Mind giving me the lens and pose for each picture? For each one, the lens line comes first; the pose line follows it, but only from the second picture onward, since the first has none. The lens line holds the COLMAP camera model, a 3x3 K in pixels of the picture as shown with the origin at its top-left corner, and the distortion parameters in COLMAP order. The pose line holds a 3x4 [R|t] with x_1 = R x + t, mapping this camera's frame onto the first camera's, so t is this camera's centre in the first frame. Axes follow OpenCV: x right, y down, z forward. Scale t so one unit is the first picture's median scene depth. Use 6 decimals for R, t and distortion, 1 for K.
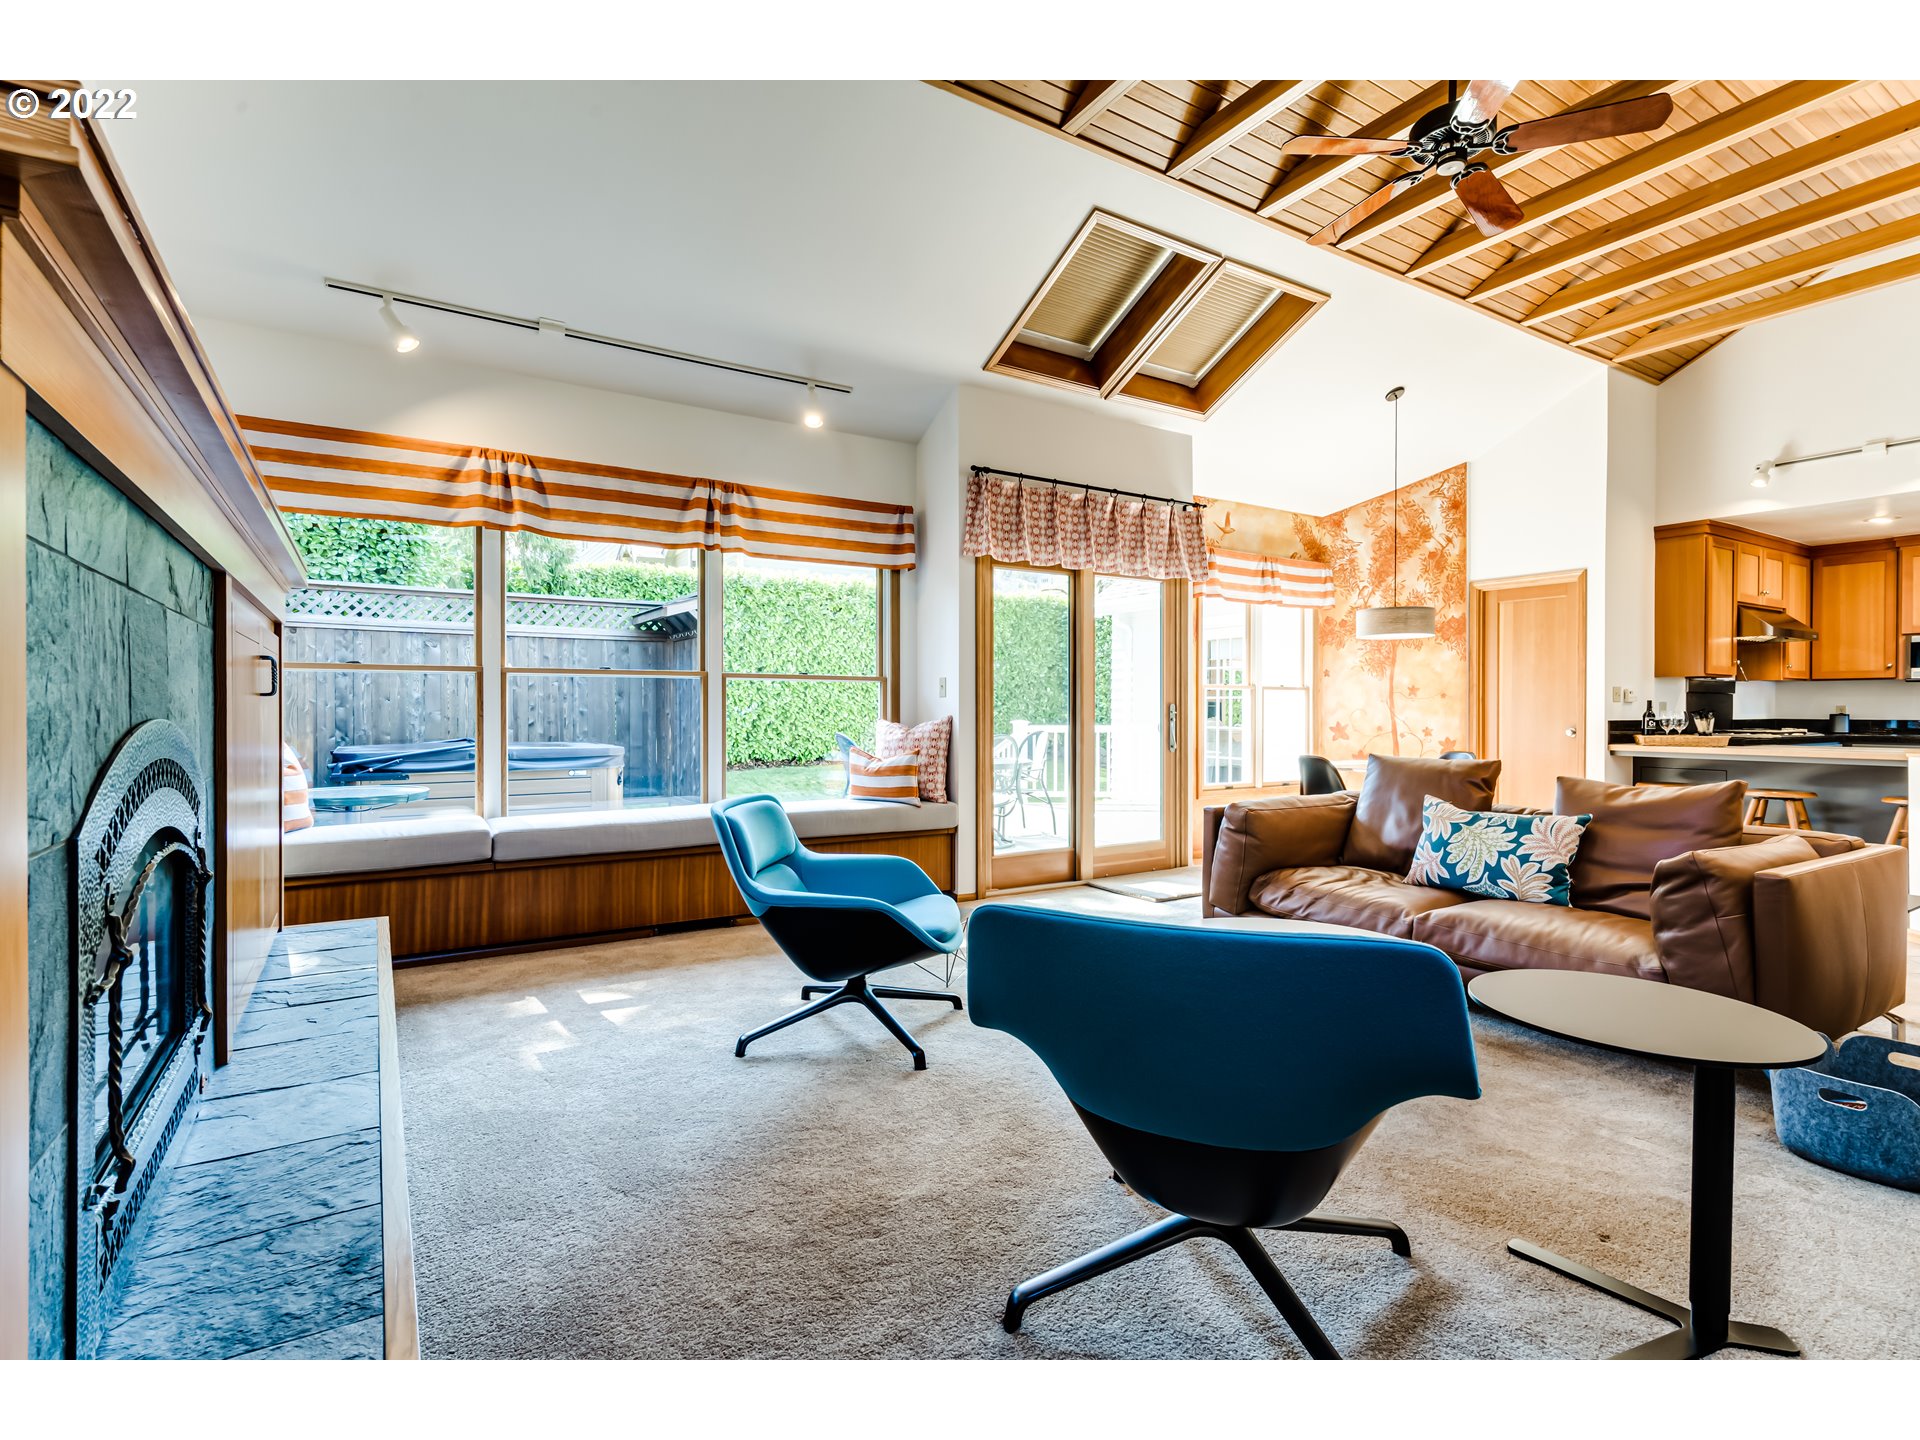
lens RADIAL K [[893.6, 0, 972.3], [0, 893.6, 717.6], [0, 0, 1]] dist [-0.001676, 0.000334]
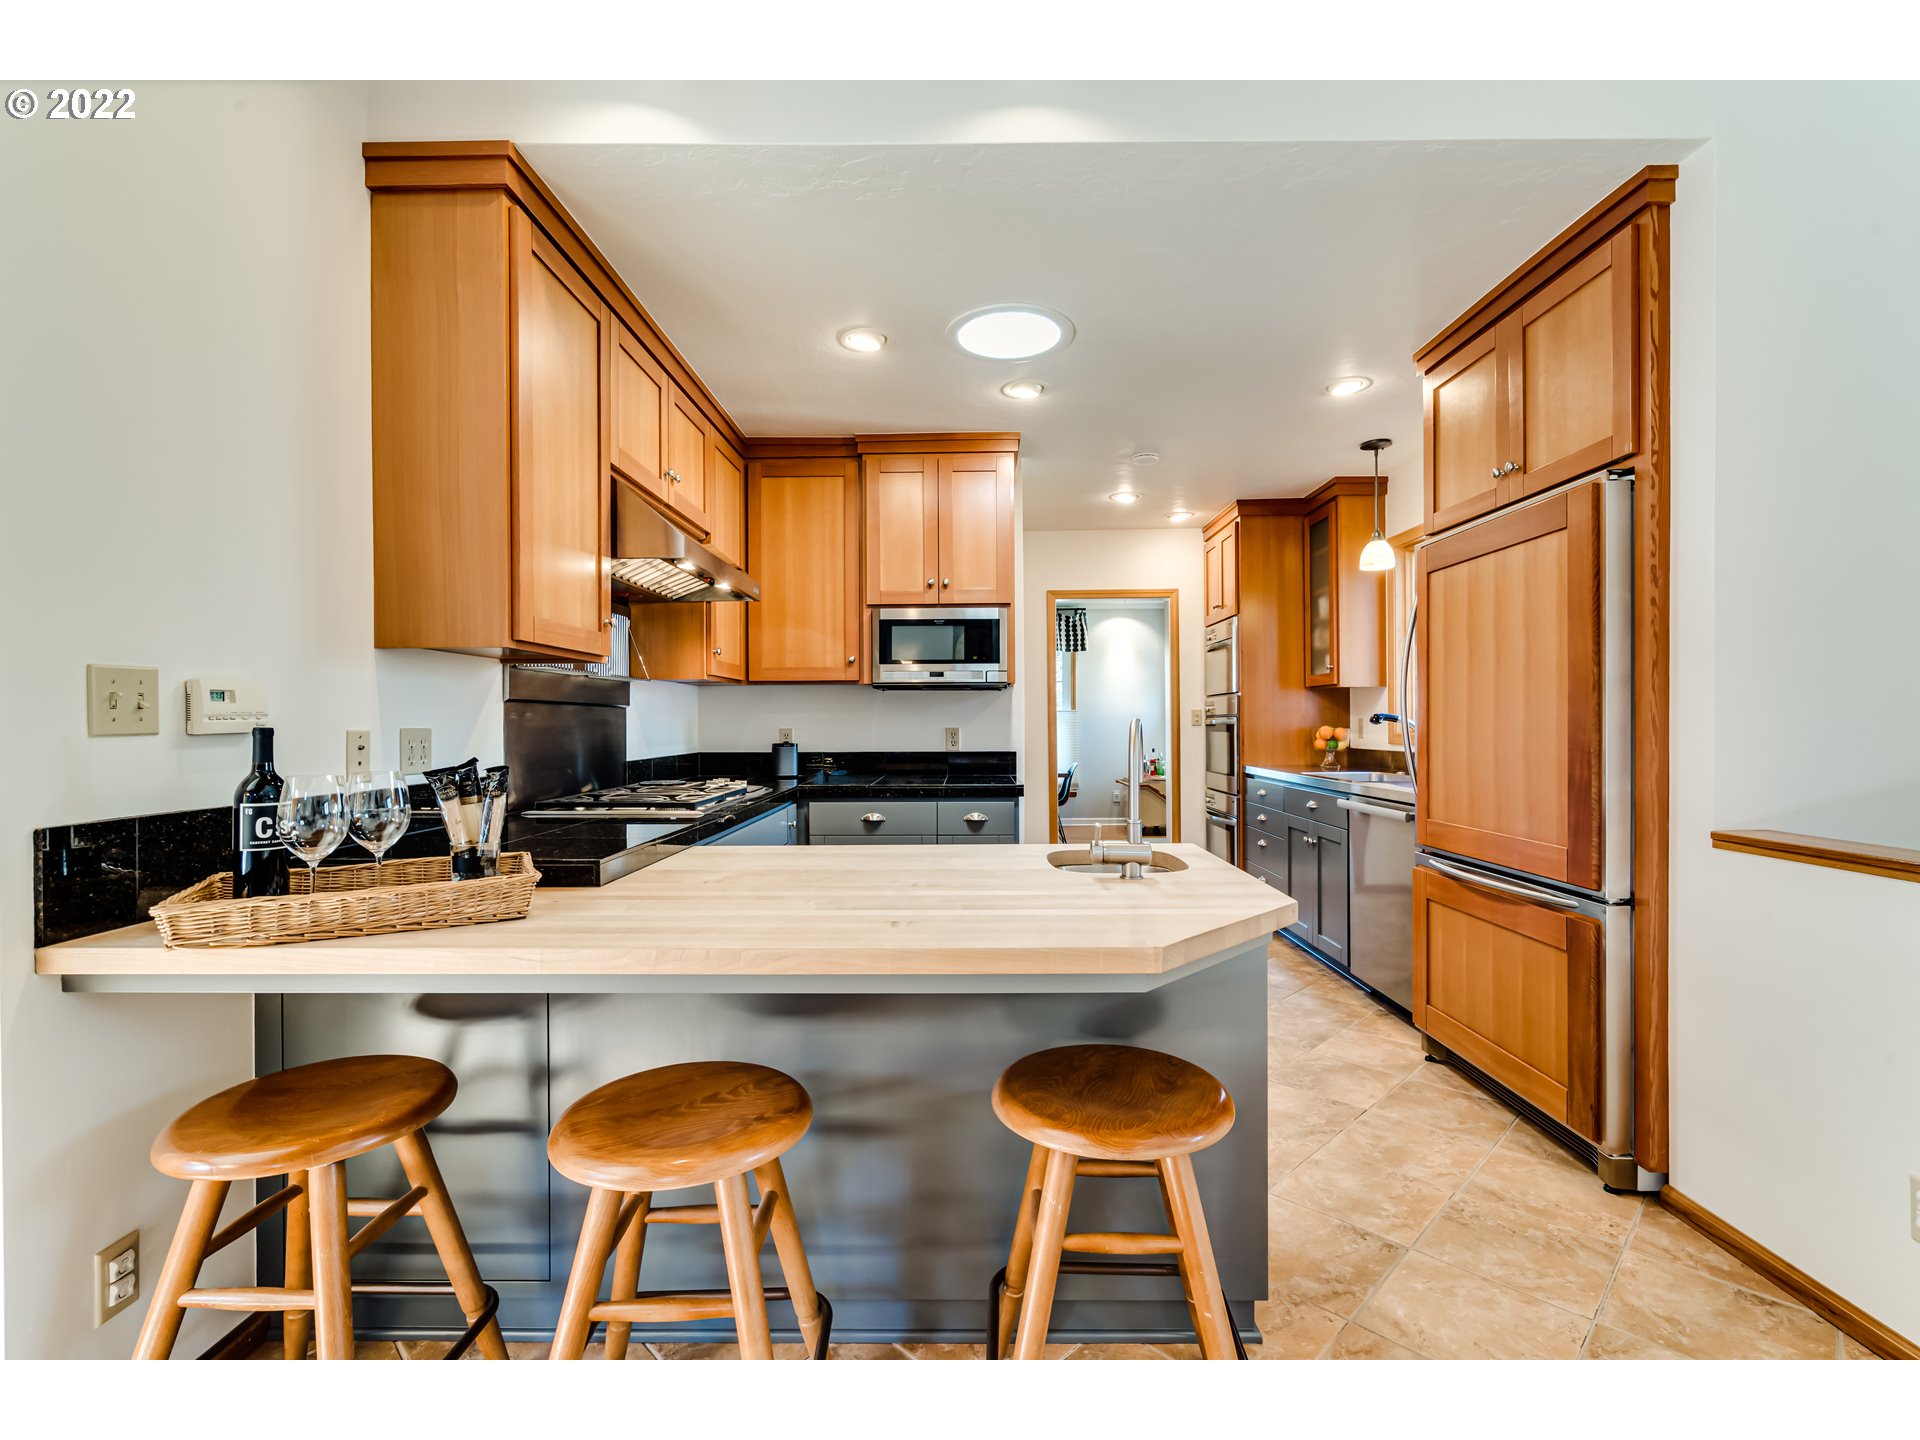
lens RADIAL K [[893.6, 0, 964.6], [0, 893.6, 716.6], [0, 0, 1]] dist [-0.001676, 0.000334]
pose [[0.533234, -0.000754, 0.845968, 0.595901], [0.015077, 0.999849, -0.008612, -0.015943], [-0.845834, 0.017347, 0.533165, 0.648827]]
